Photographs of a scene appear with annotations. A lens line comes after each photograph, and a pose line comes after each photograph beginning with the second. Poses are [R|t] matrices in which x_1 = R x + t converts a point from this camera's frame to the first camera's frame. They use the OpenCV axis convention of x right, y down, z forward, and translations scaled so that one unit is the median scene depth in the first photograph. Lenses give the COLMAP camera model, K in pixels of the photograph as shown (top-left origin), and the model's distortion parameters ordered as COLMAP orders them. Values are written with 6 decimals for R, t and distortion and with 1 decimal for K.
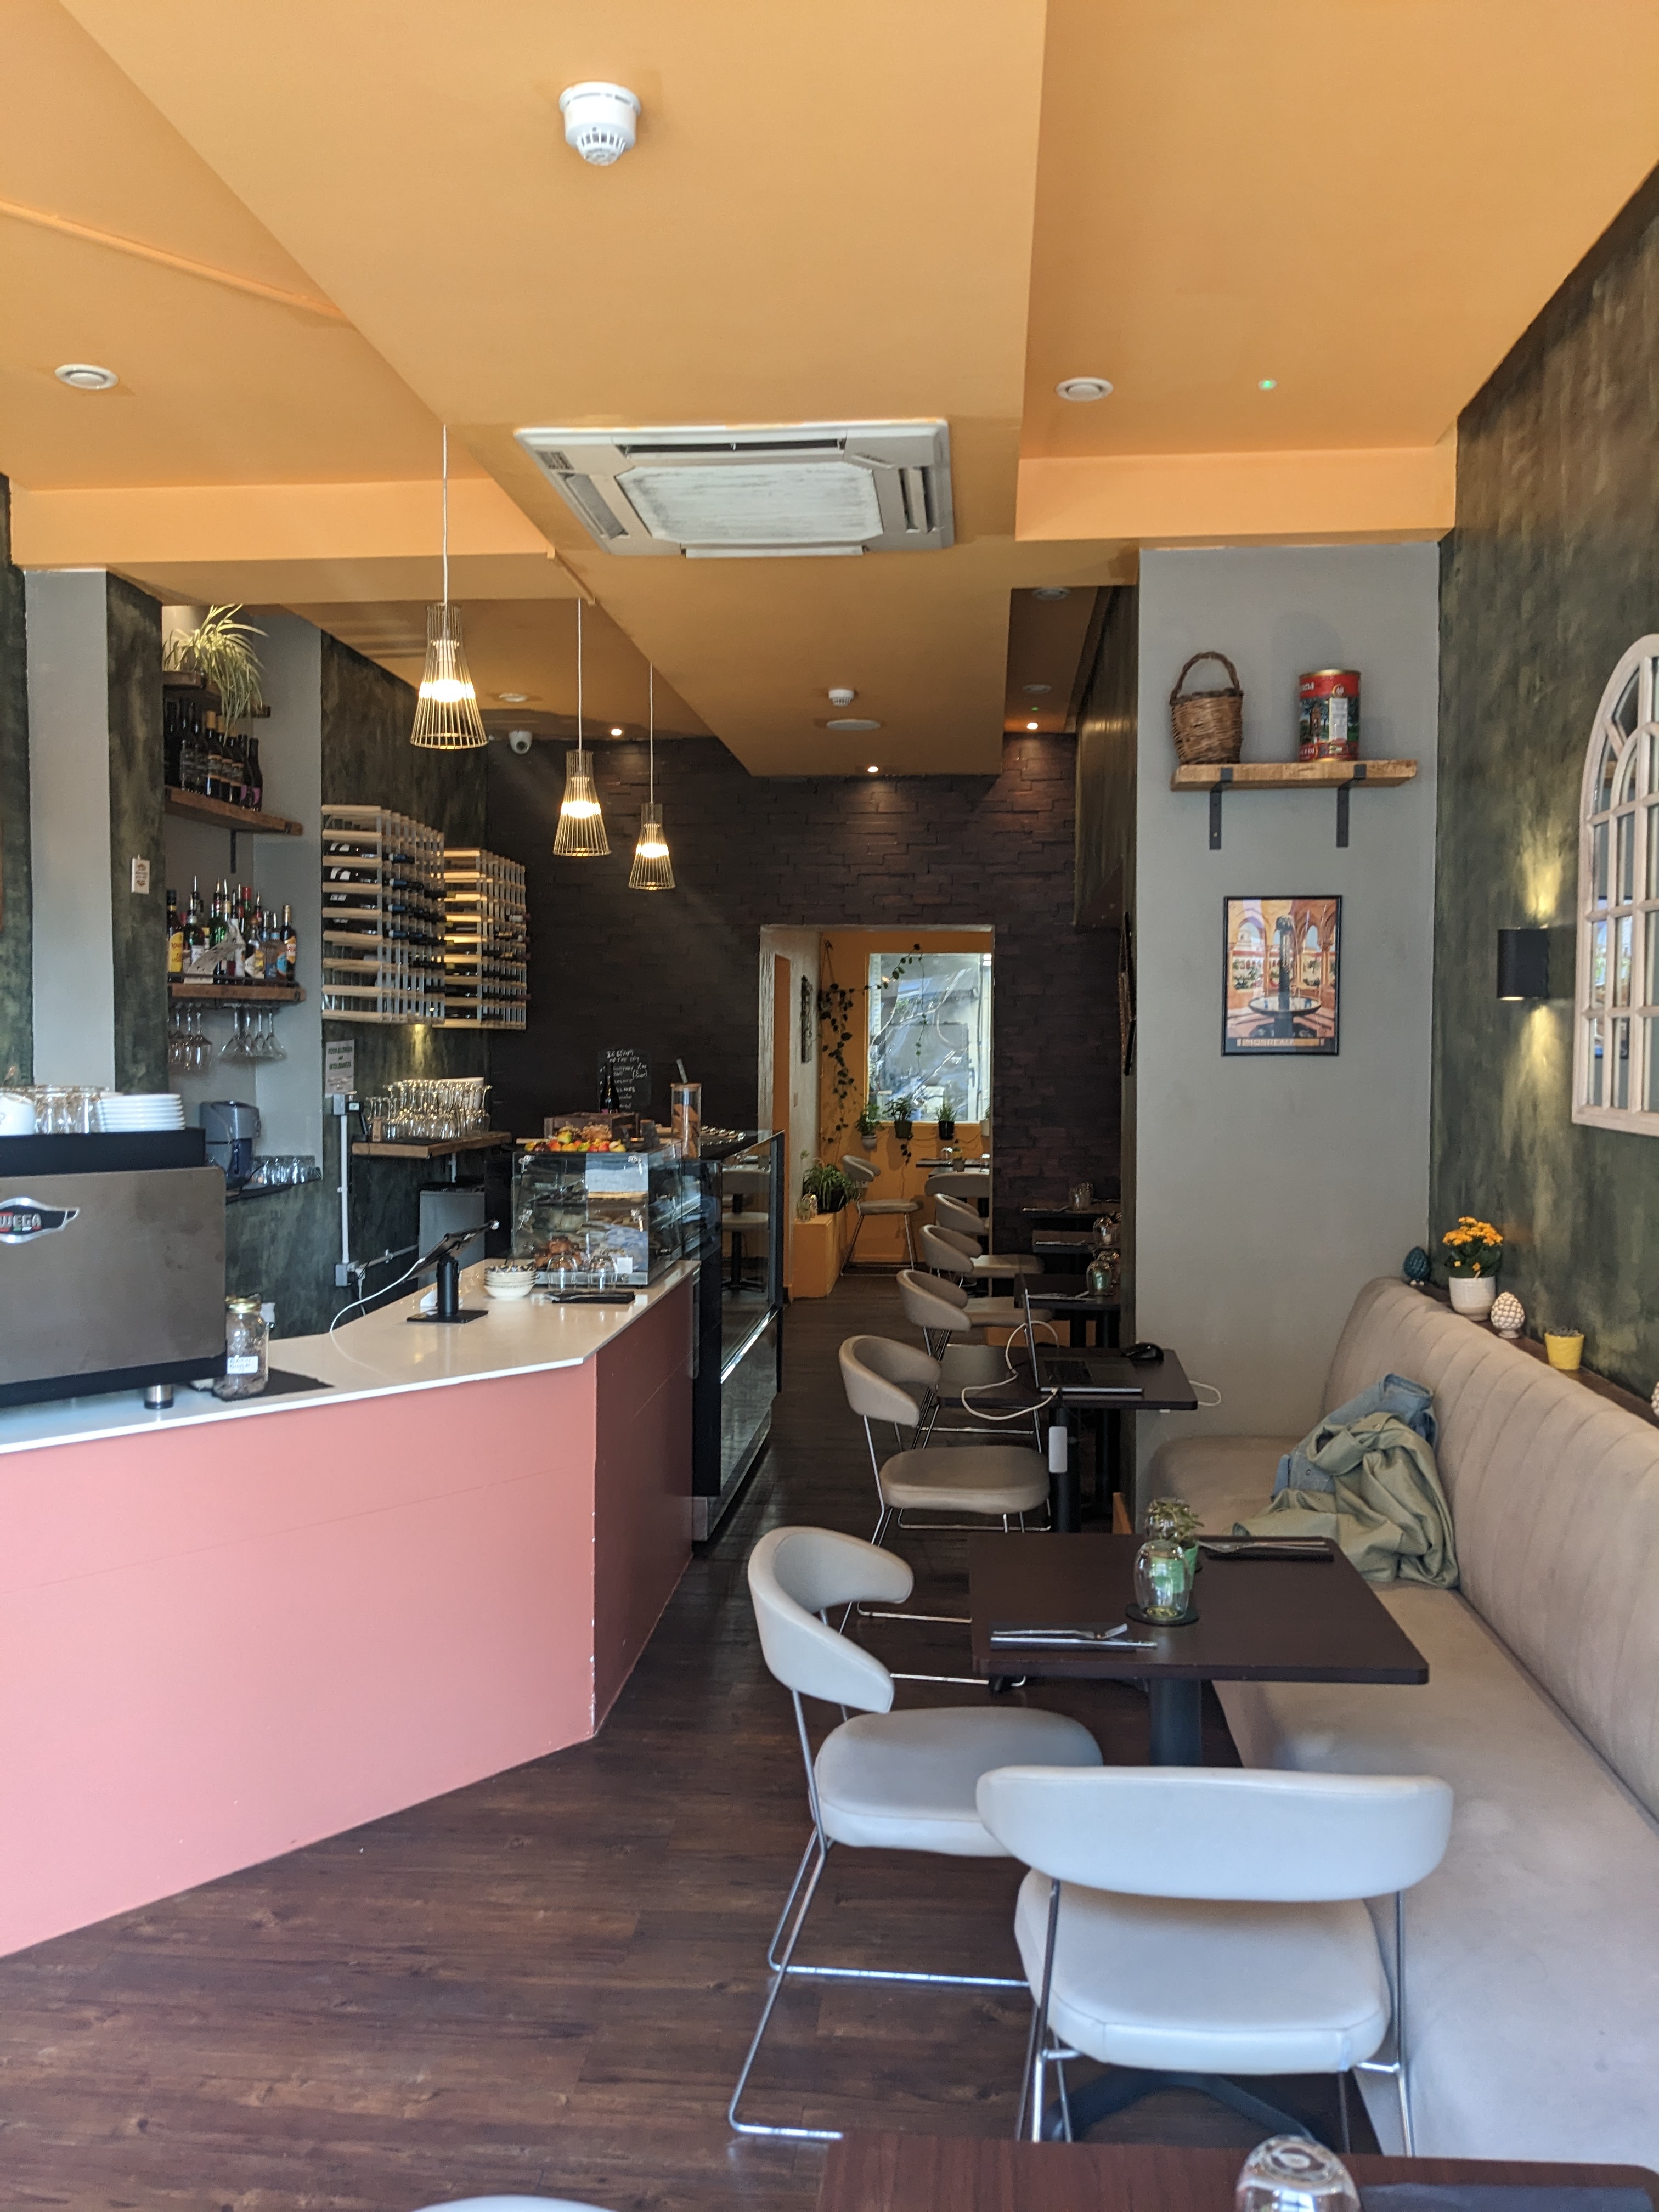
lens RADIAL K [[1750.2, 0, 827.8], [0, 1750.2, 1107.9], [0, 0, 1]] dist [0.011673, -0.018001]
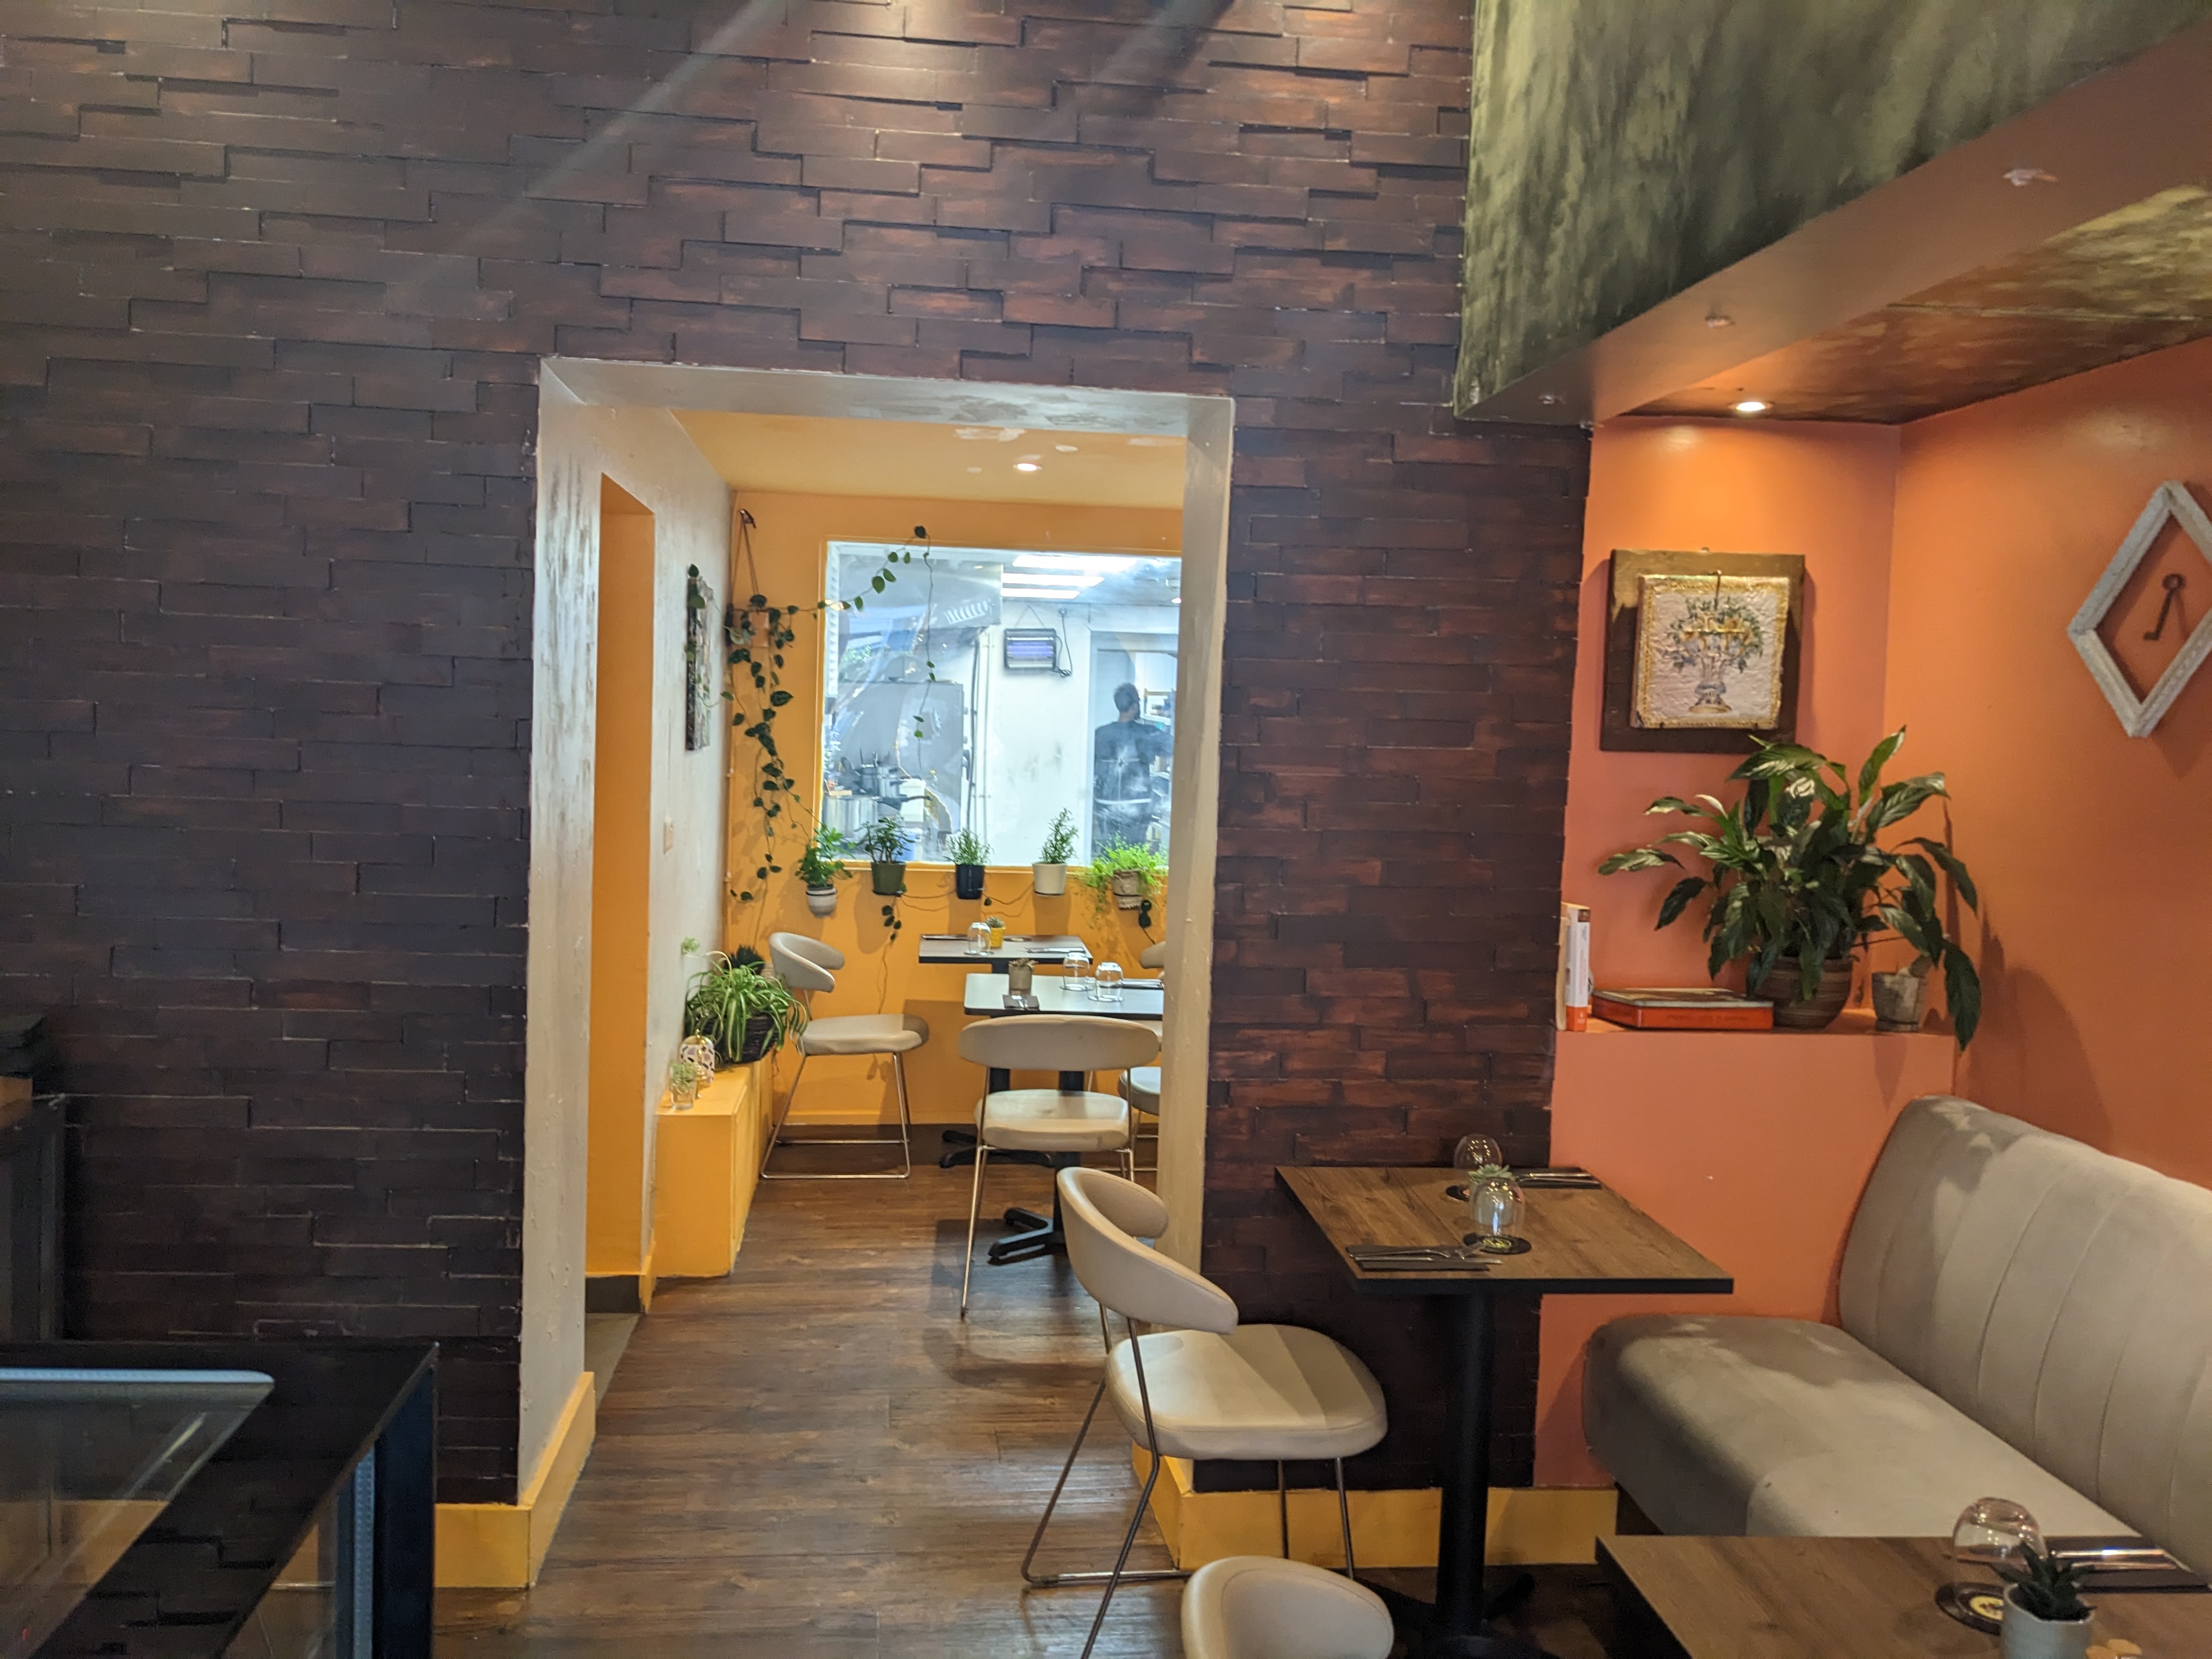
lens RADIAL K [[1750.2, 0, 1109.6], [0, 1750.2, 828.9], [0, 0, 1]] dist [0.011673, -0.018001]
pose [[0.978440, 0.015472, 0.205950, -0.000242], [-0.022369, 0.999263, 0.031202, -0.021946], [-0.205316, -0.035136, 0.978065, 0.506330]]
